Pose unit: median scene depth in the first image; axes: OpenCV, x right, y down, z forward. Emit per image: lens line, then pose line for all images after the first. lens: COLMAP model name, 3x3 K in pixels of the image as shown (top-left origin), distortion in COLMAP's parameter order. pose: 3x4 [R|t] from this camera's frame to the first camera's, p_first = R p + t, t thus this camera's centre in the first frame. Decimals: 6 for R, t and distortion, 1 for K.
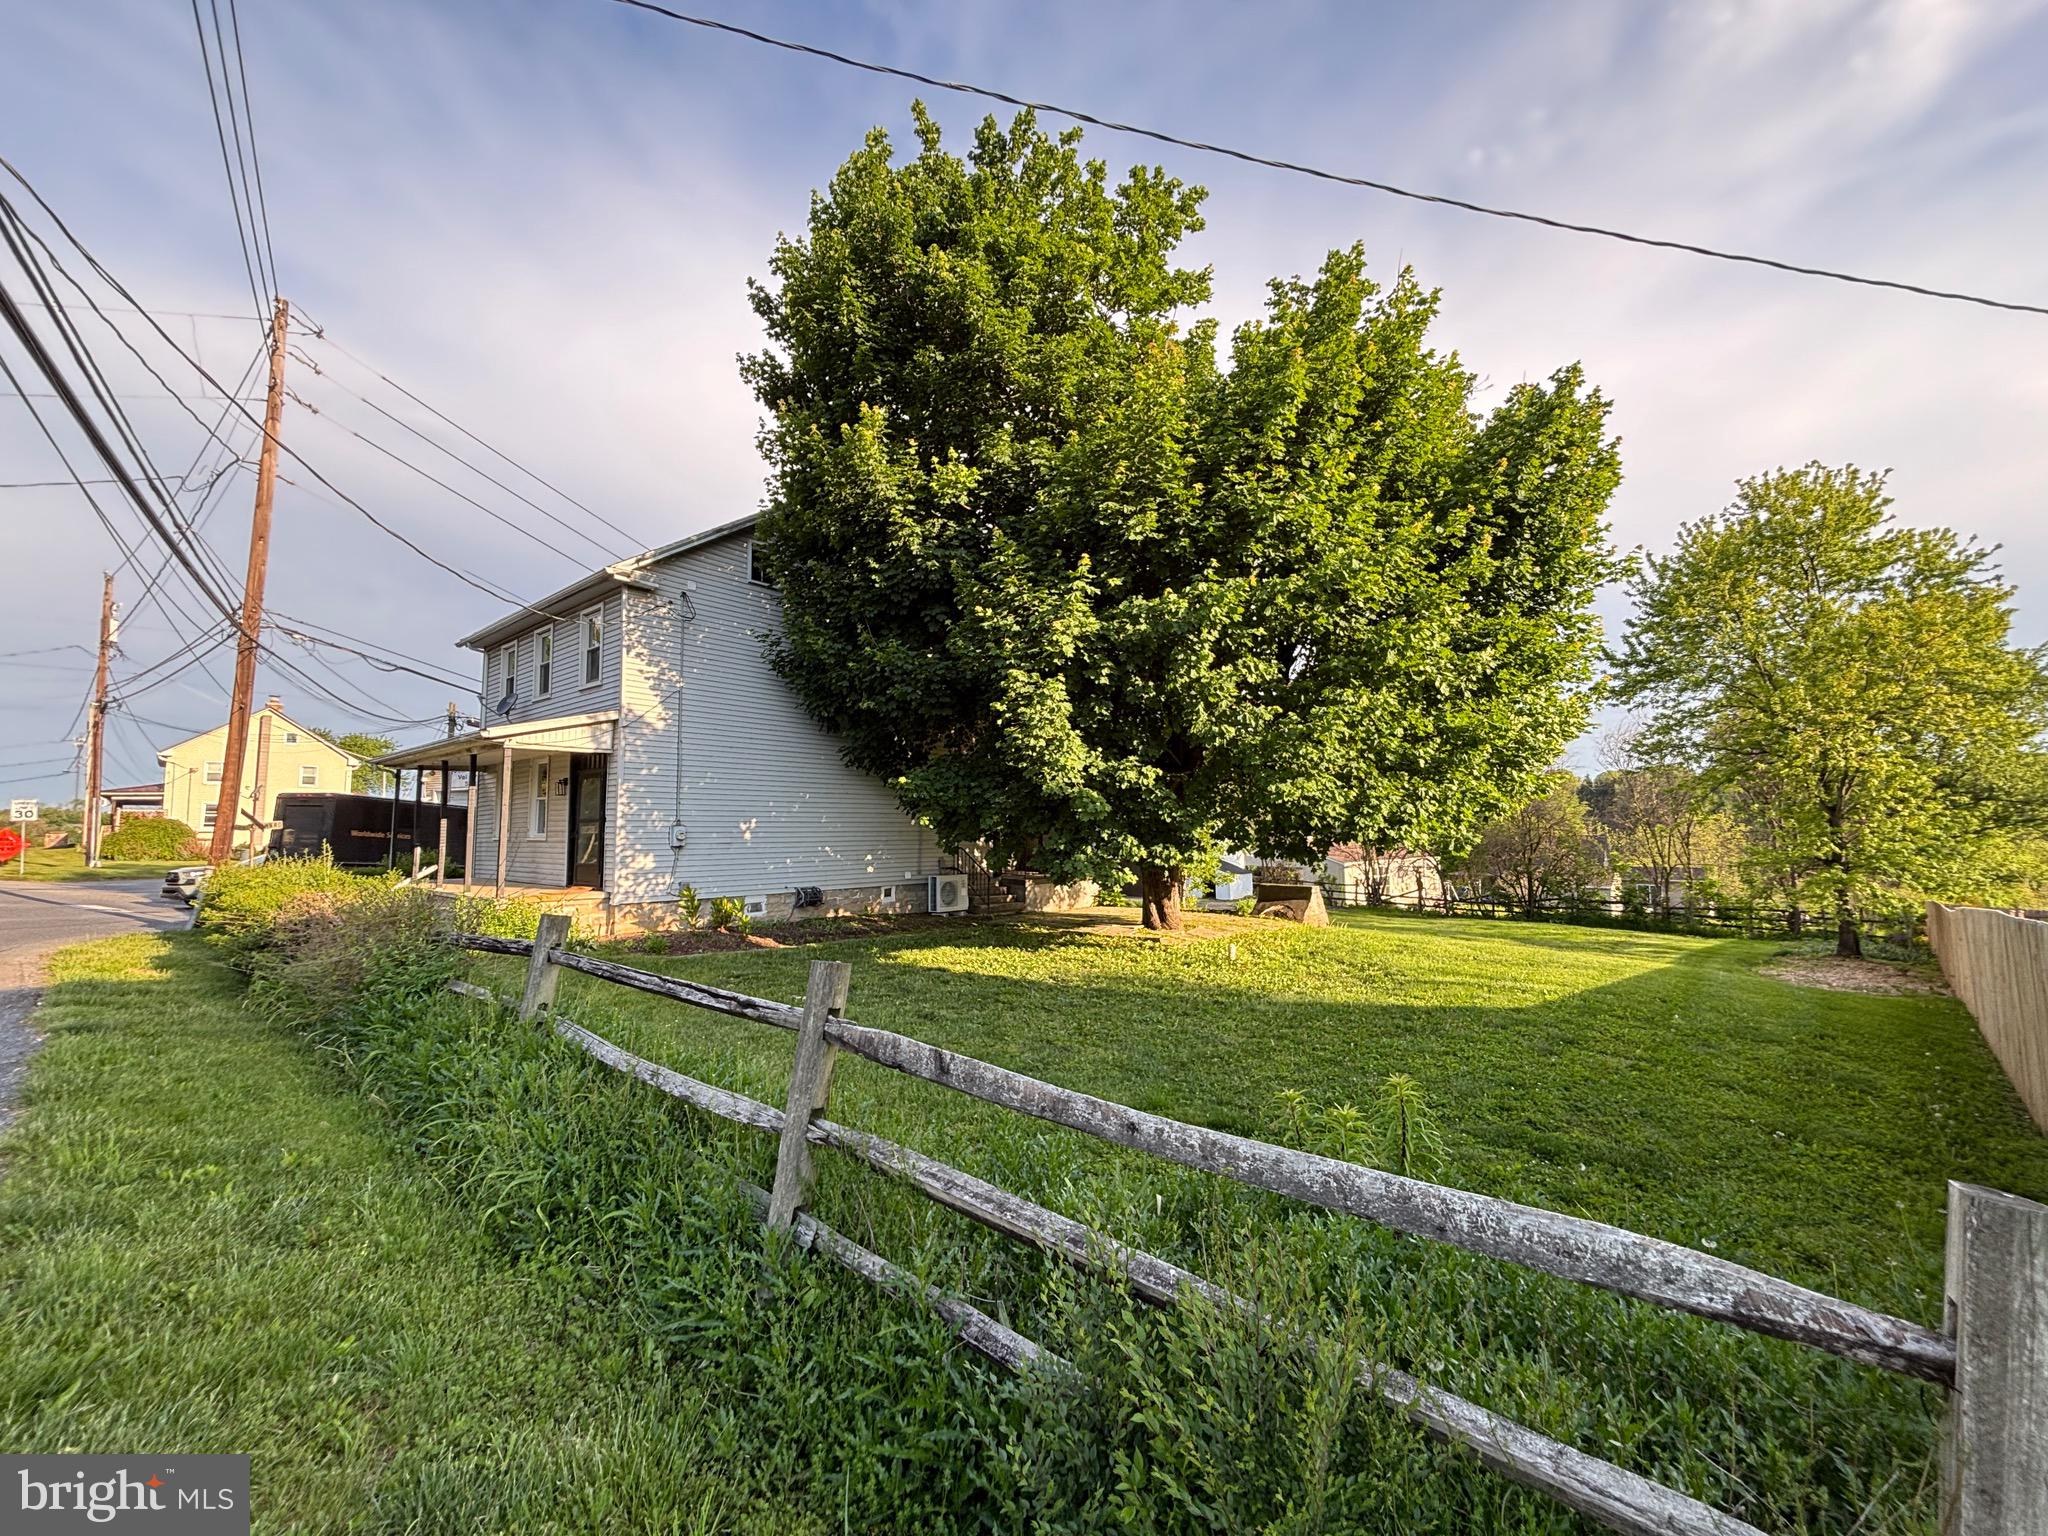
lens RADIAL K [[823.0, 0, 1015.2], [0, 823.0, 761.5], [0, 0, 1]] dist [0.000200, 0.000416]
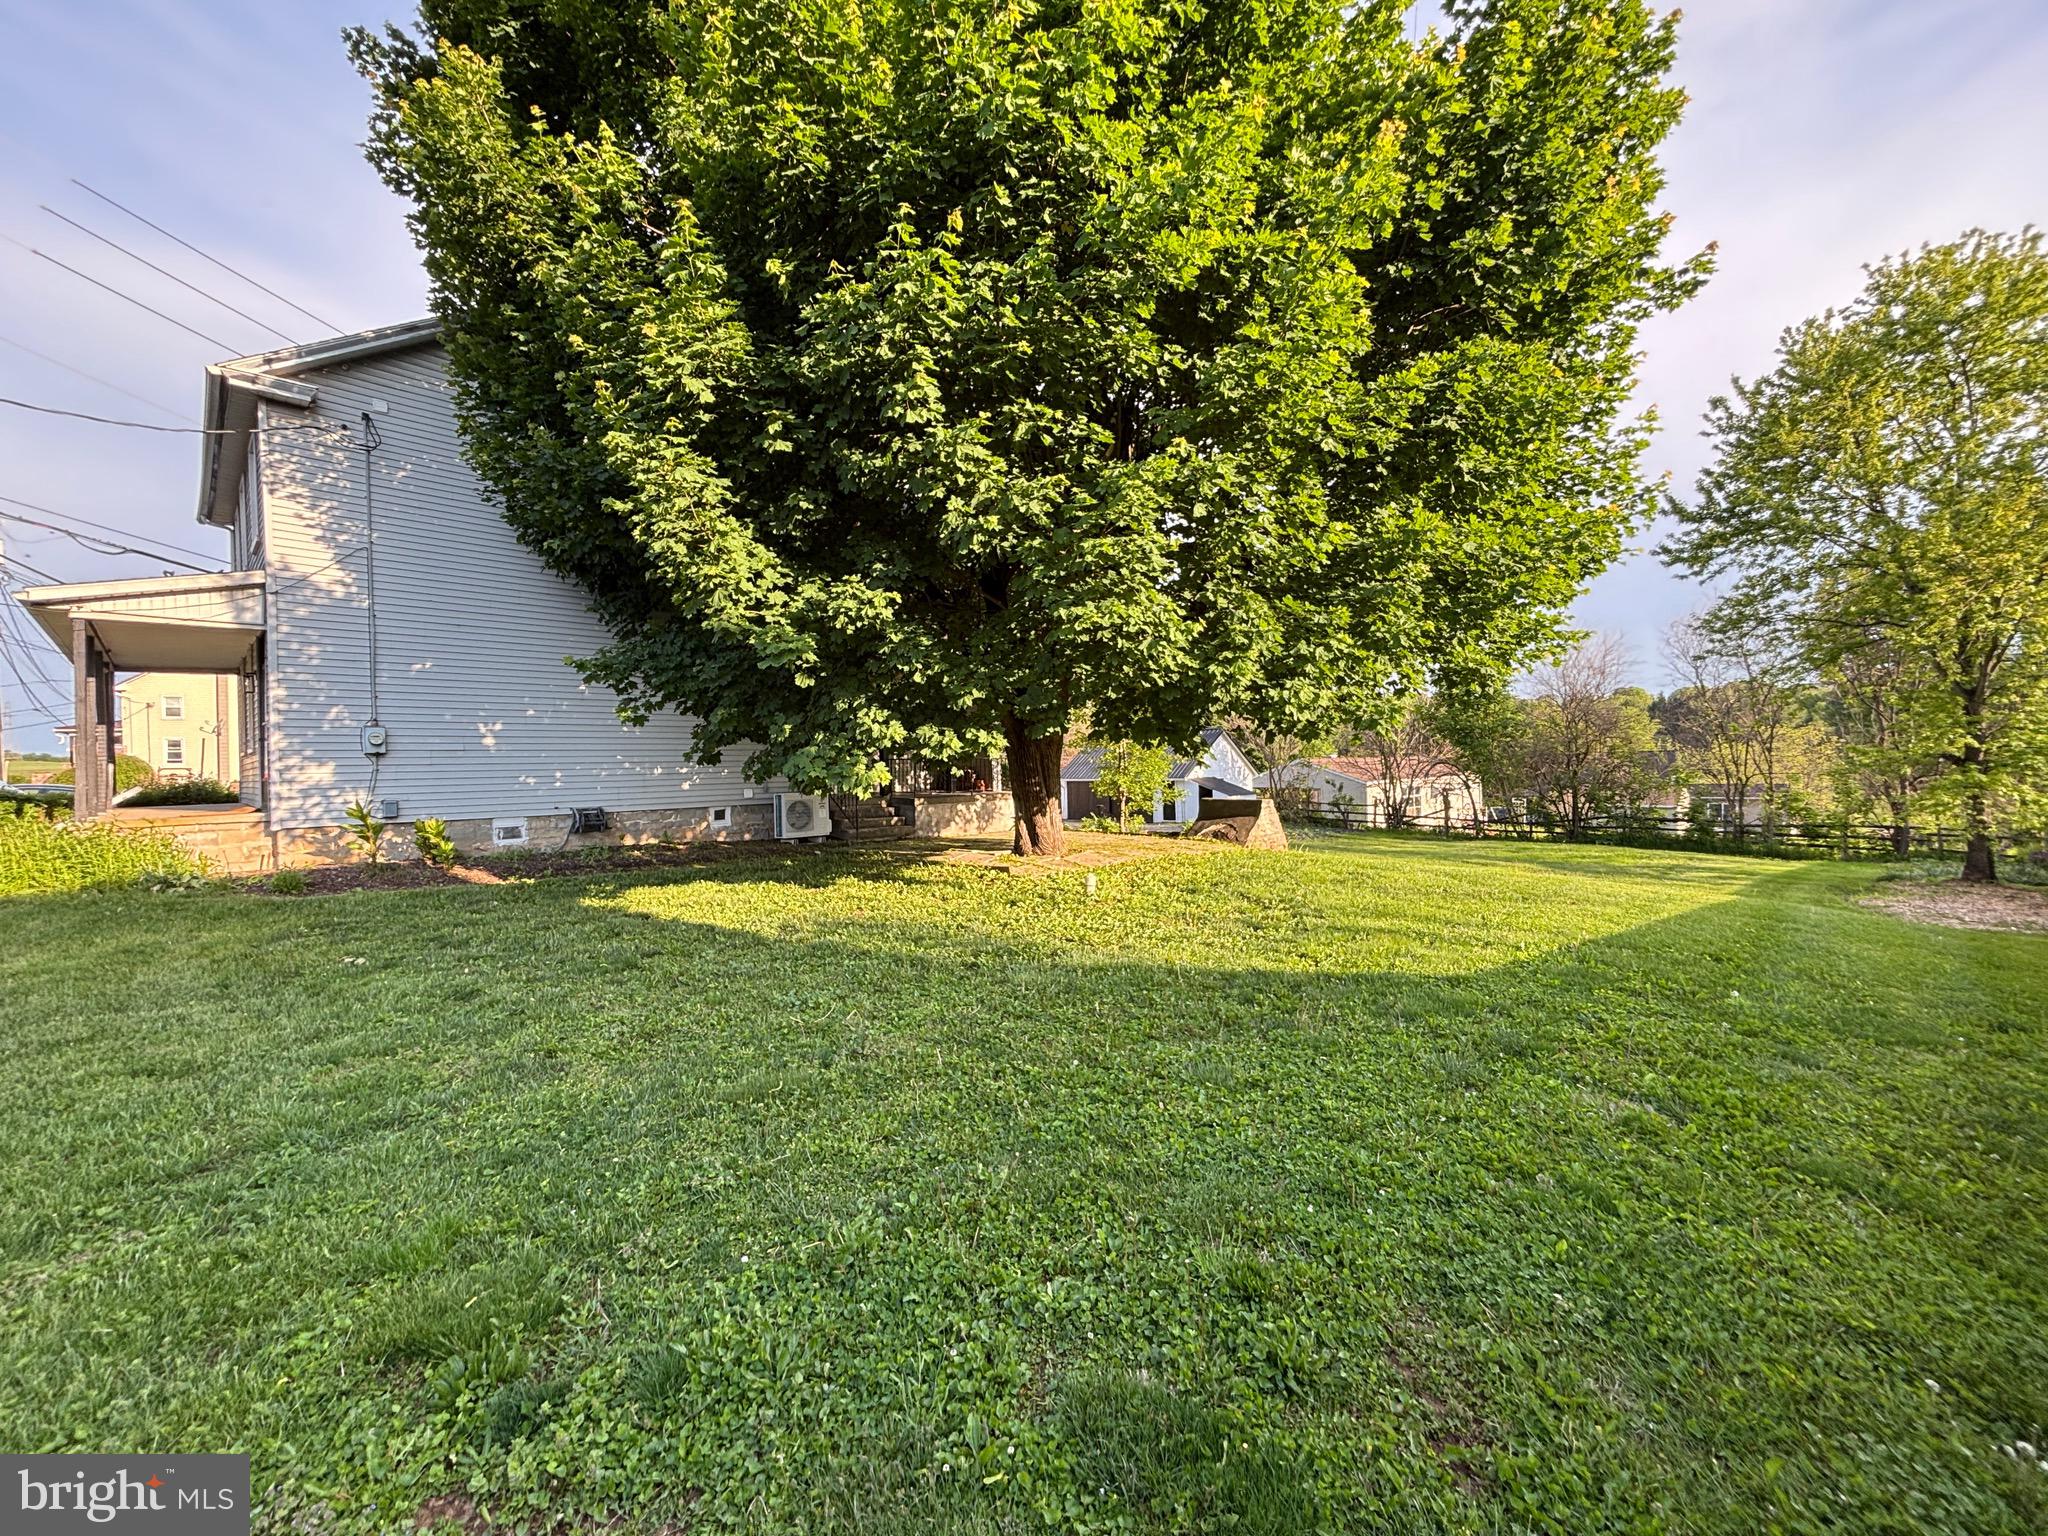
lens RADIAL K [[823.0, 0, 1015.2], [0, 823.0, 761.5], [0, 0, 1]] dist [0.000200, 0.000416]
pose [[0.998127, -0.017201, -0.058715, 0.132617], [0.021998, 0.996385, 0.082058, 0.035545], [0.057091, -0.083196, 0.994897, 0.161930]]
